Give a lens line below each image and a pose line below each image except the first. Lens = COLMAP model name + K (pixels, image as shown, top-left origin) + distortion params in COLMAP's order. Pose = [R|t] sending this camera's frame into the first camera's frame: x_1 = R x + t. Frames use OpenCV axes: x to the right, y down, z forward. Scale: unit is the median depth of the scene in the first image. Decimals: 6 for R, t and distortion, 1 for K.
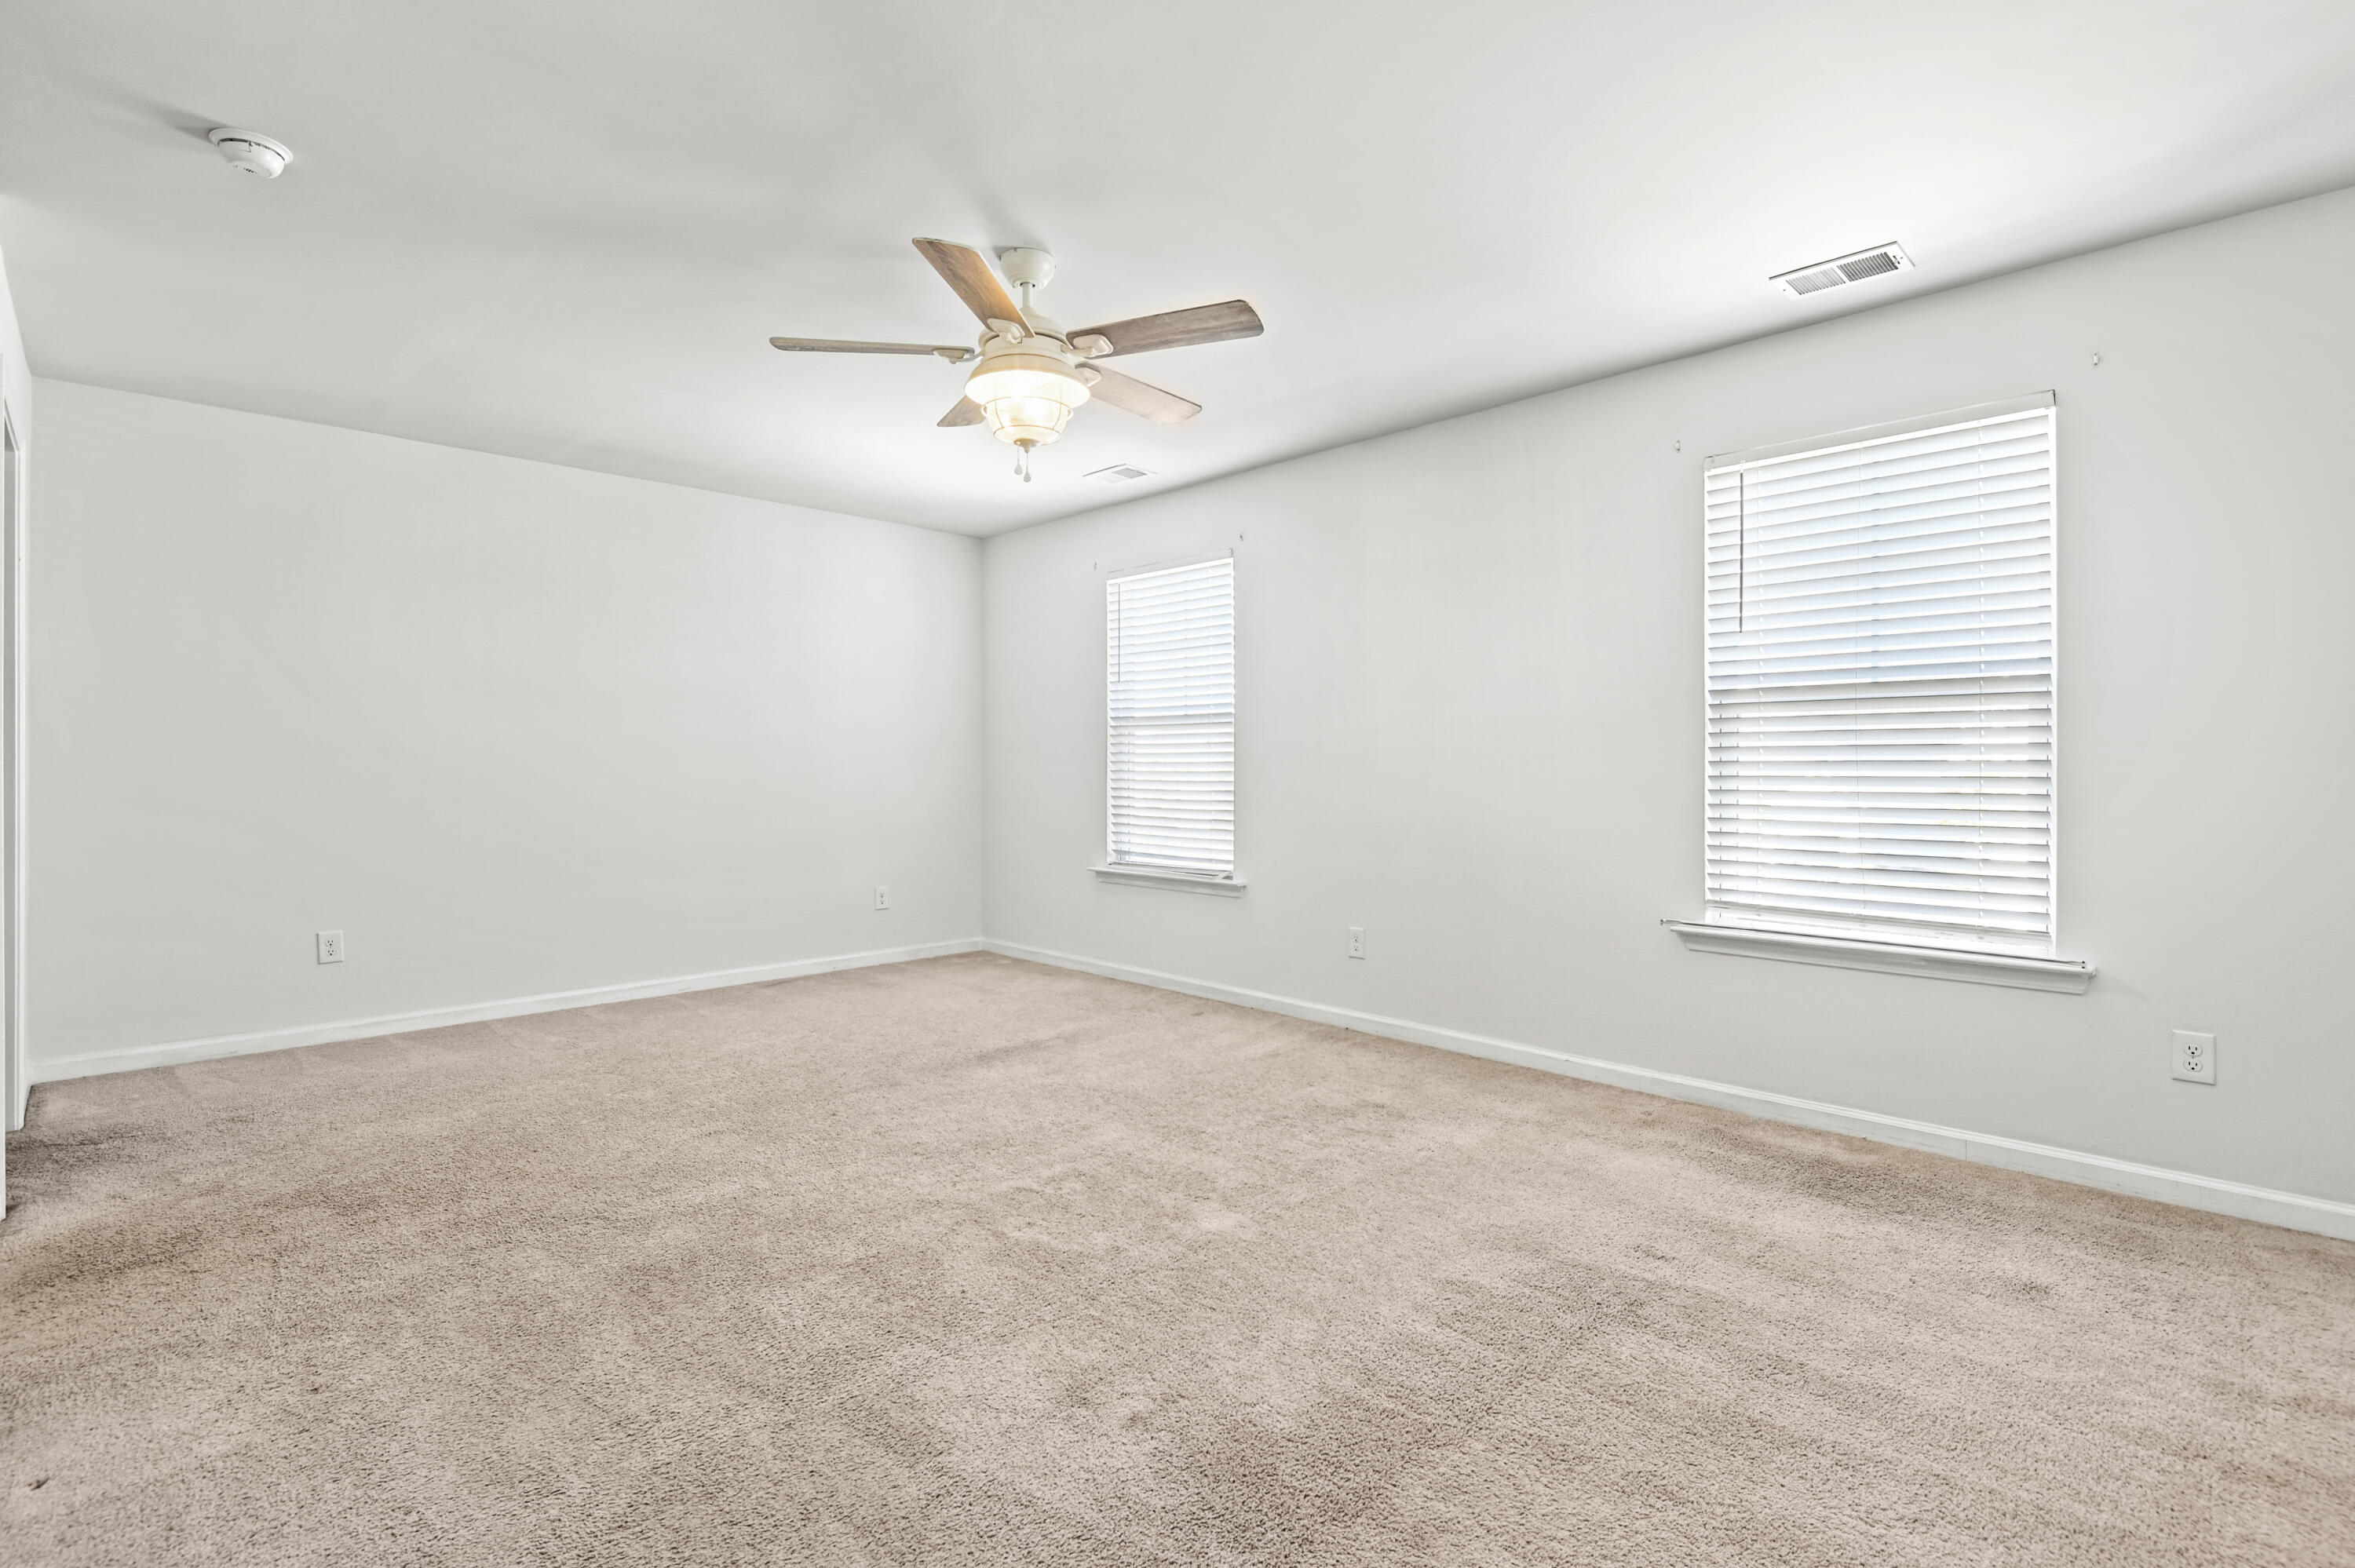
lens RADIAL K [[1094.2, 0, 1184.6], [0, 1094.2, 769.4], [0, 0, 1]] dist [-0.001335, -0.000135]
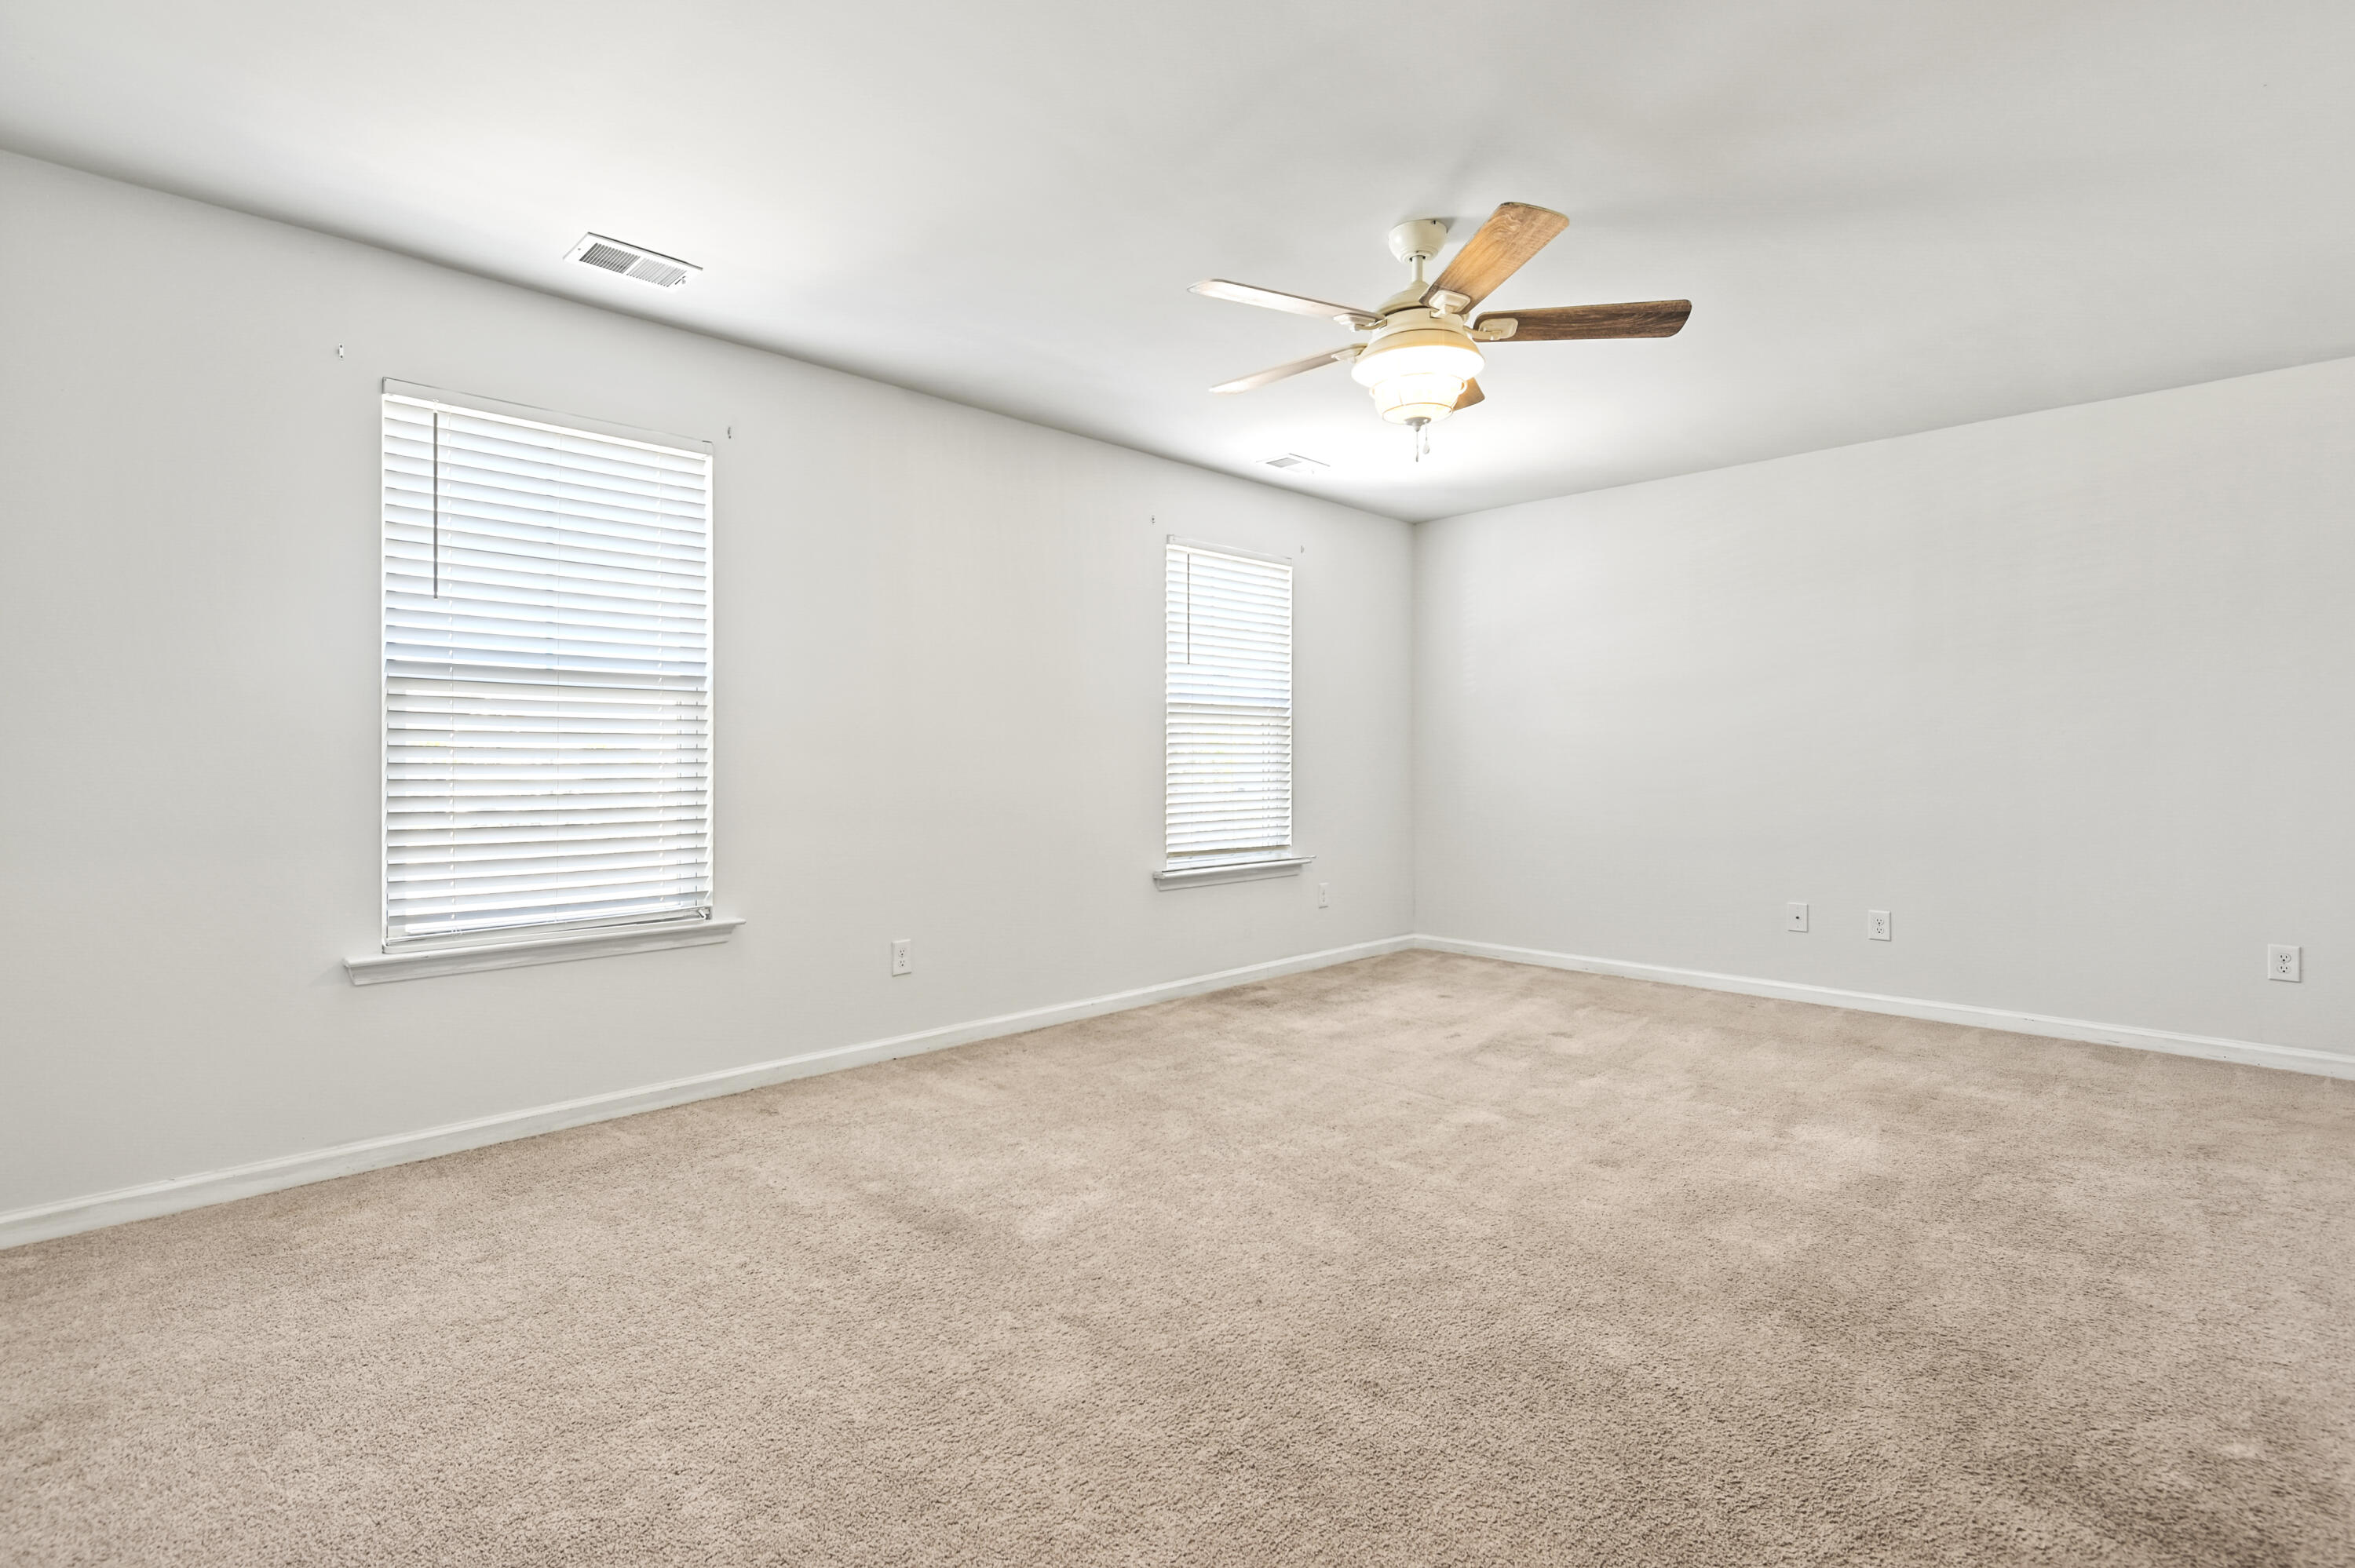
lens RADIAL K [[1094.2, 0, 1184.6], [0, 1094.2, 769.4], [0, 0, 1]] dist [-0.001335, -0.000135]
pose [[0.013805, -0.019275, 0.999719, -0.908198], [0.000957, 0.999814, 0.019264, -0.010189], [-0.999904, 0.000691, 0.013821, 0.974685]]
